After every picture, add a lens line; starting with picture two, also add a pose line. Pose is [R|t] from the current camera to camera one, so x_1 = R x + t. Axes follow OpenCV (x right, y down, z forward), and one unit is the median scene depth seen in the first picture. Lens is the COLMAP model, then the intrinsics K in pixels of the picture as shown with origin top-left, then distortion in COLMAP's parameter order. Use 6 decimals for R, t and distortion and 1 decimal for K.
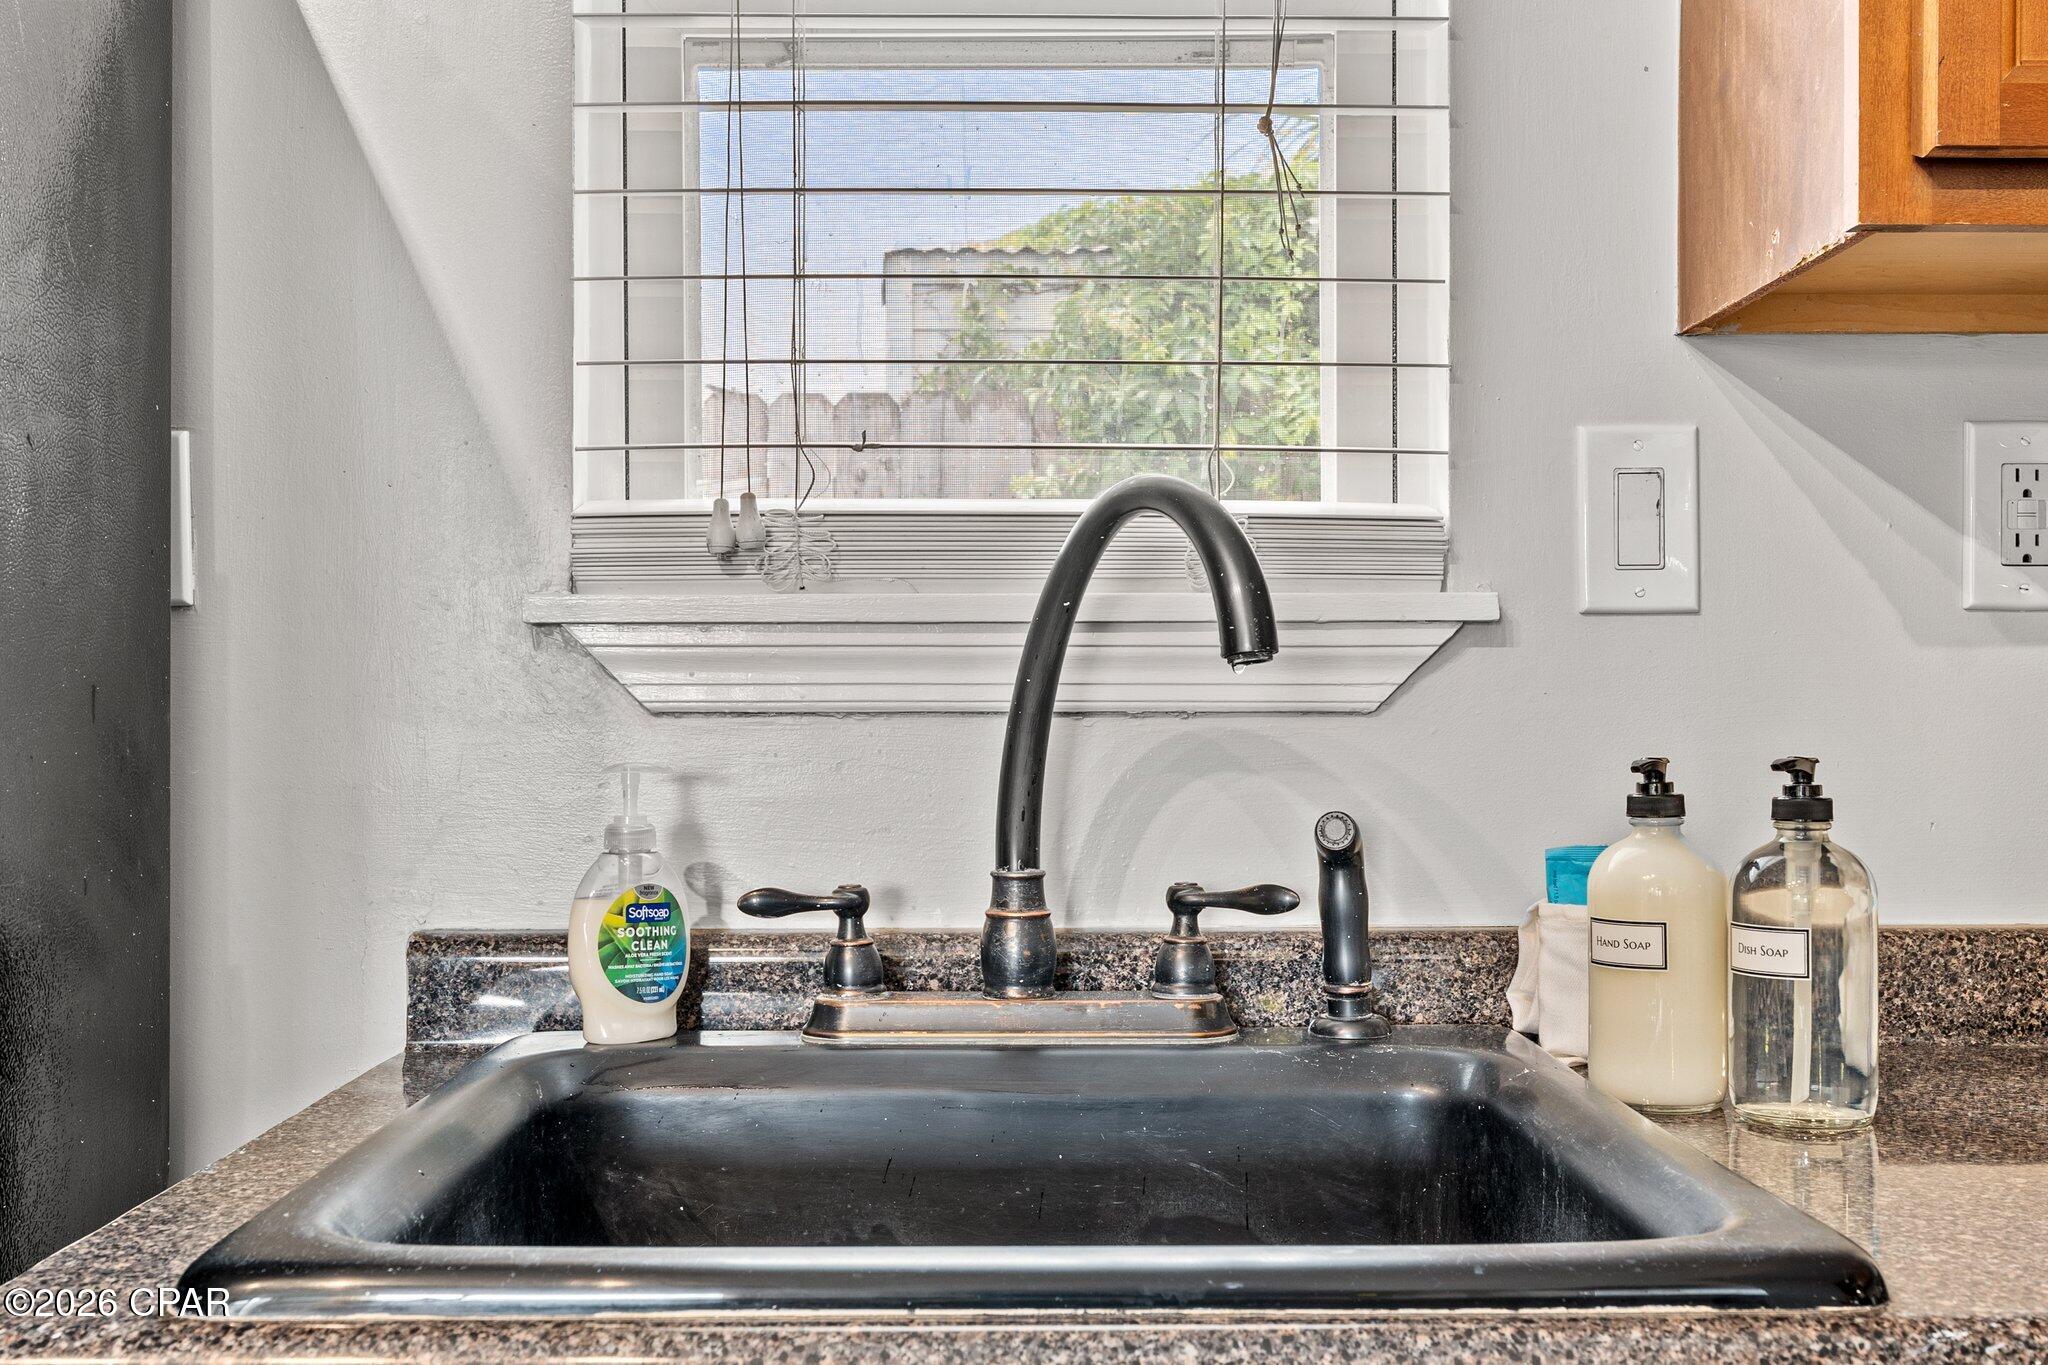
lens RADIAL K [[2106.8, 0, 1018.3], [0, 2106.8, 690.3], [0, 0, 1]] dist [-0.000344, 0.000000]
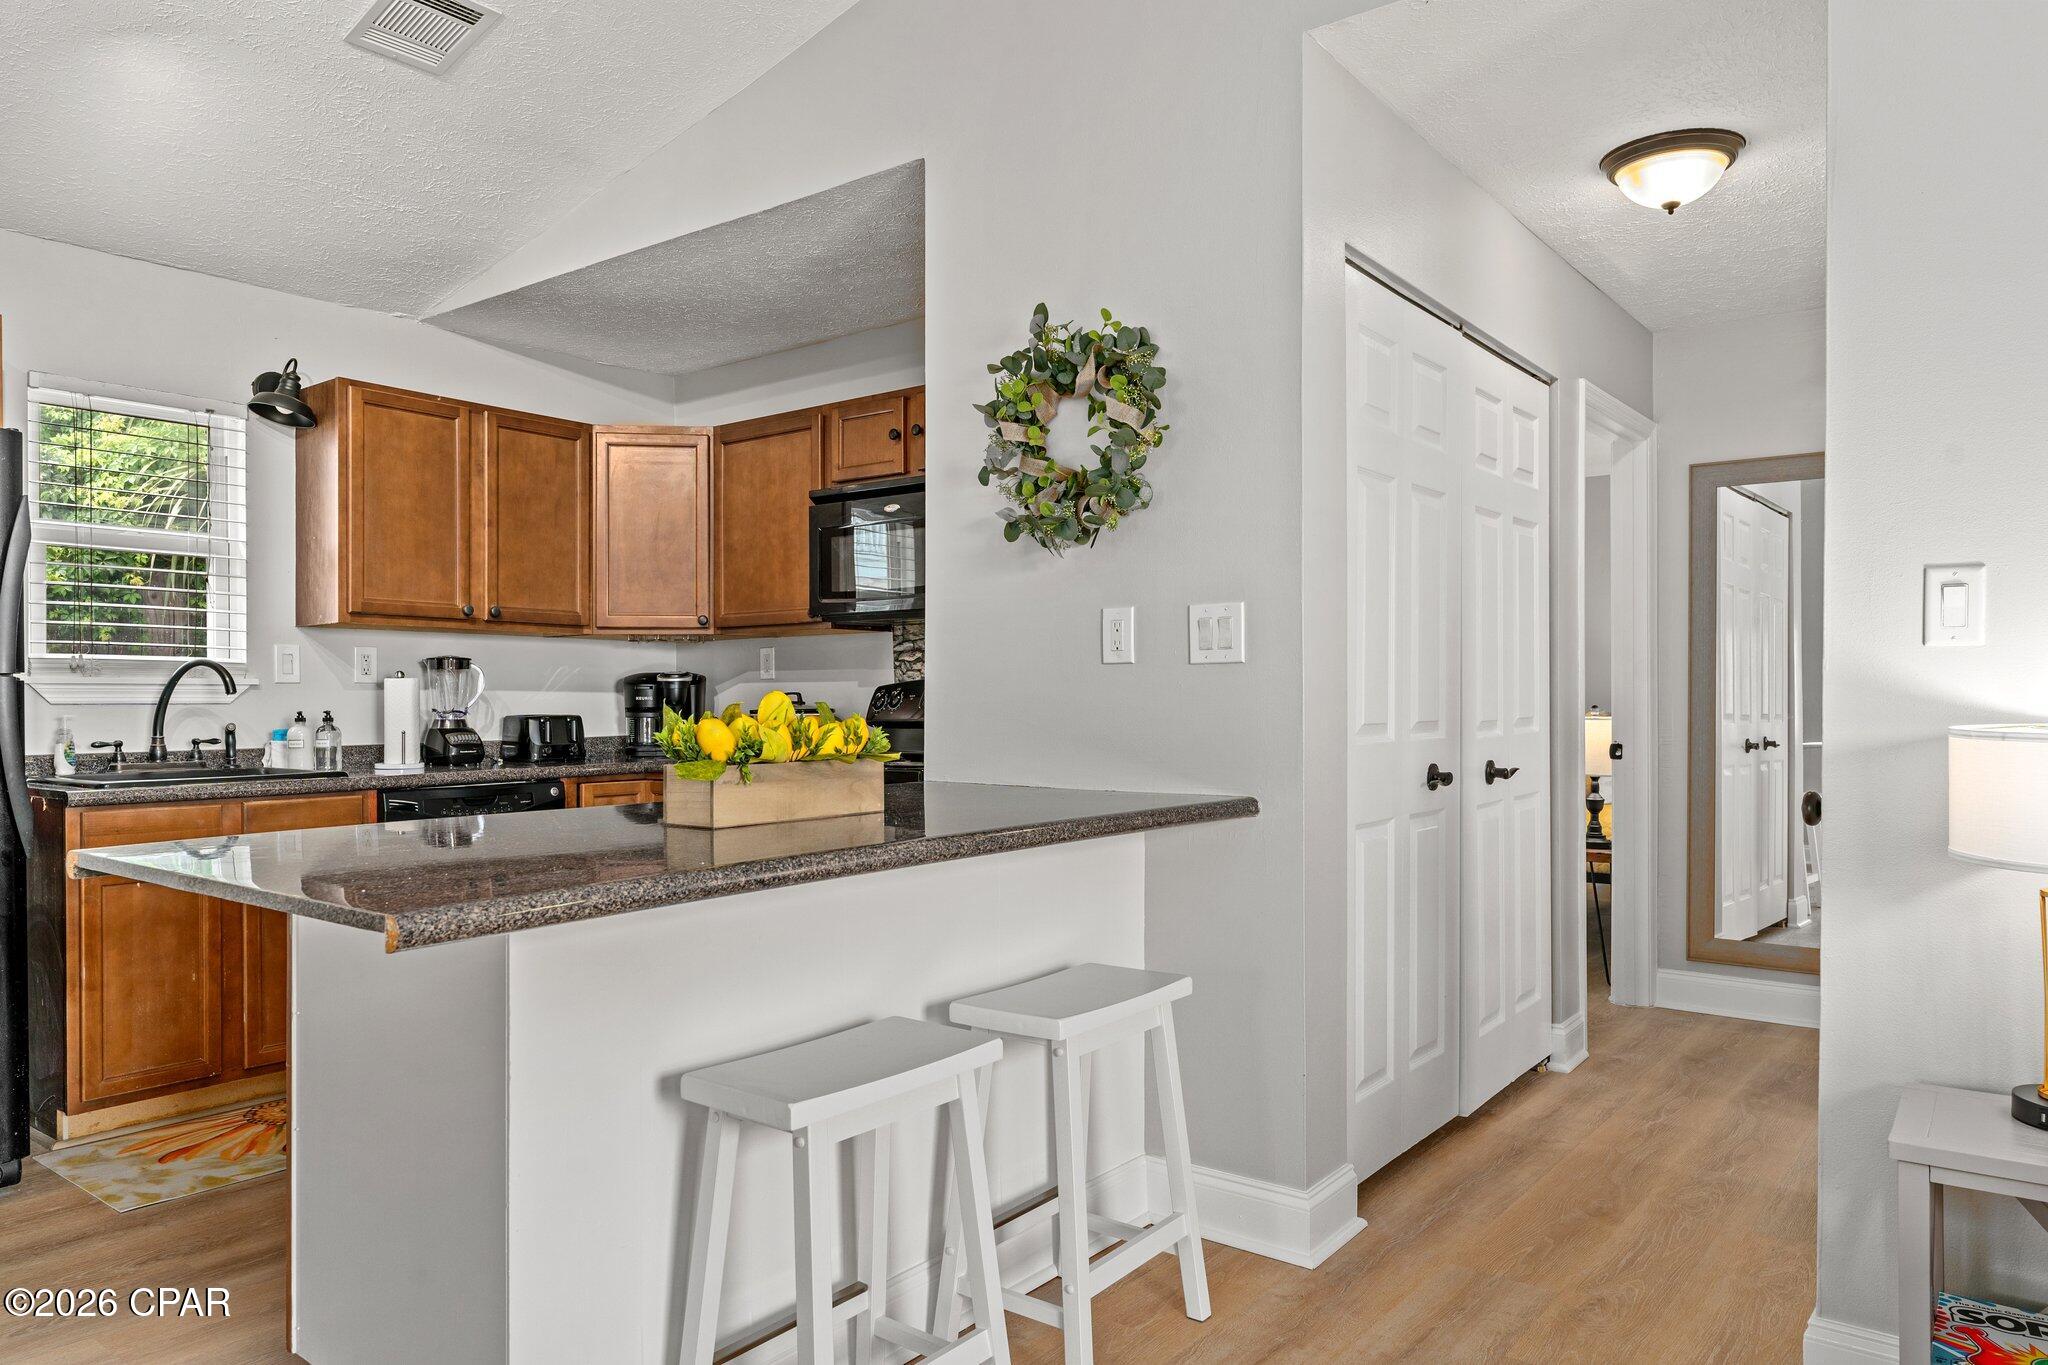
lens RADIAL K [[1373.2, 0, 1006.7], [0, 1373.2, 699.6], [0, 0, 1]] dist [0.003423, 0.004226]
pose [[0.638037, -0.001962, 0.770003, -1.183156], [0.002431, 0.999997, 0.000534, 0.003613], [-0.770002, 0.001531, 0.638040, -2.500591]]
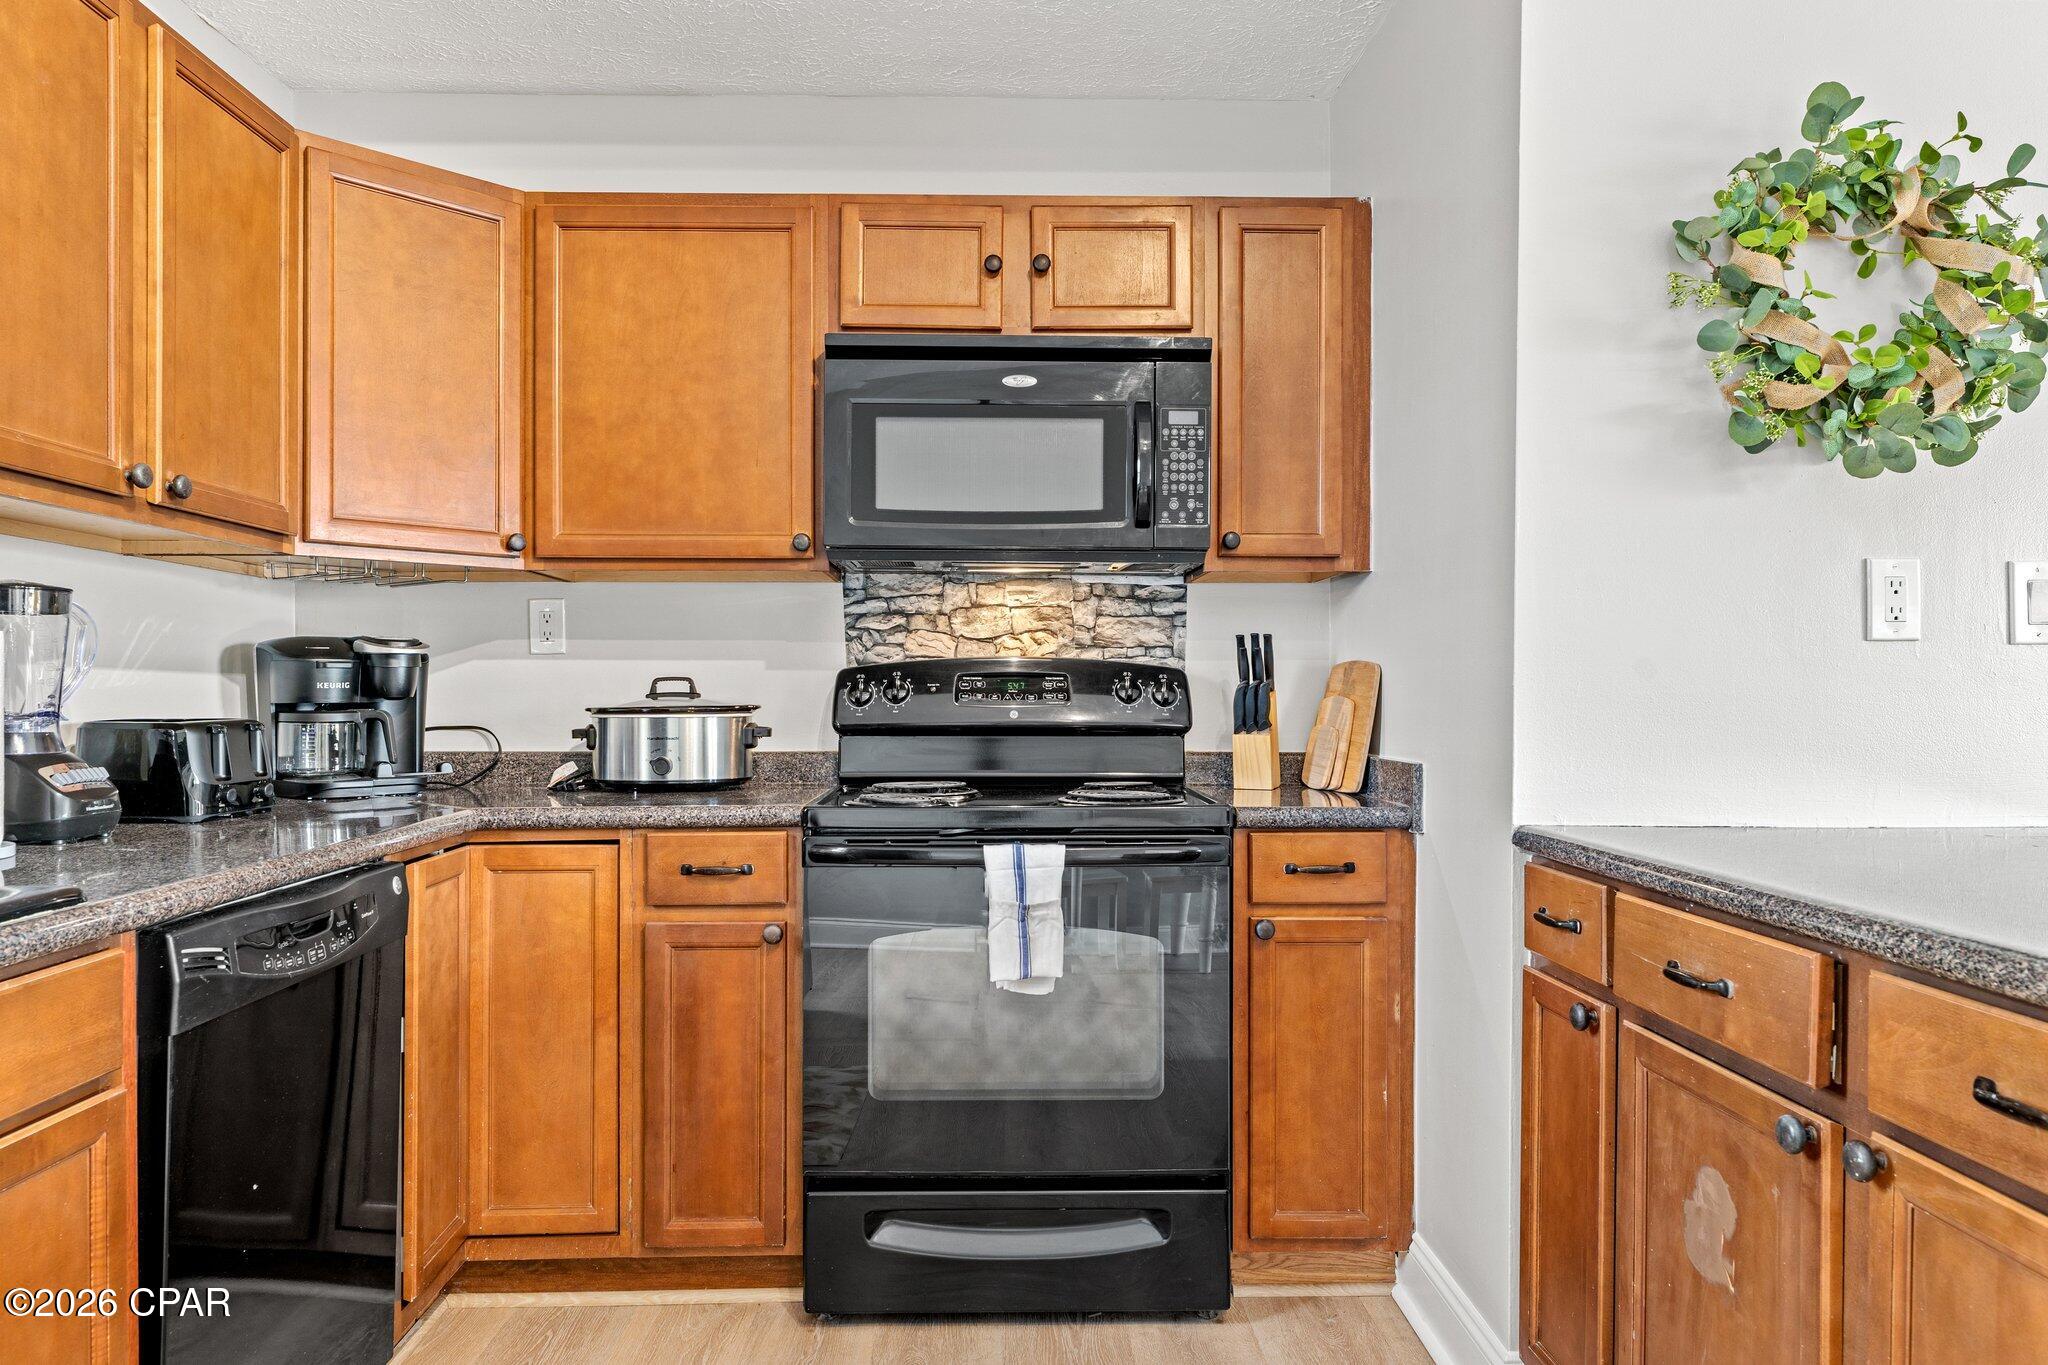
lens RADIAL K [[1373.2, 0, 1013.3], [0, 1373.2, 689.6], [0, 0, 1]] dist [0.003423, 0.004226]
pose [[-0.004894, 0.000708, 0.999988, -0.859190], [-0.002416, 0.999997, -0.000720, 0.004855], [-0.999985, -0.002420, -0.004892, -0.128256]]
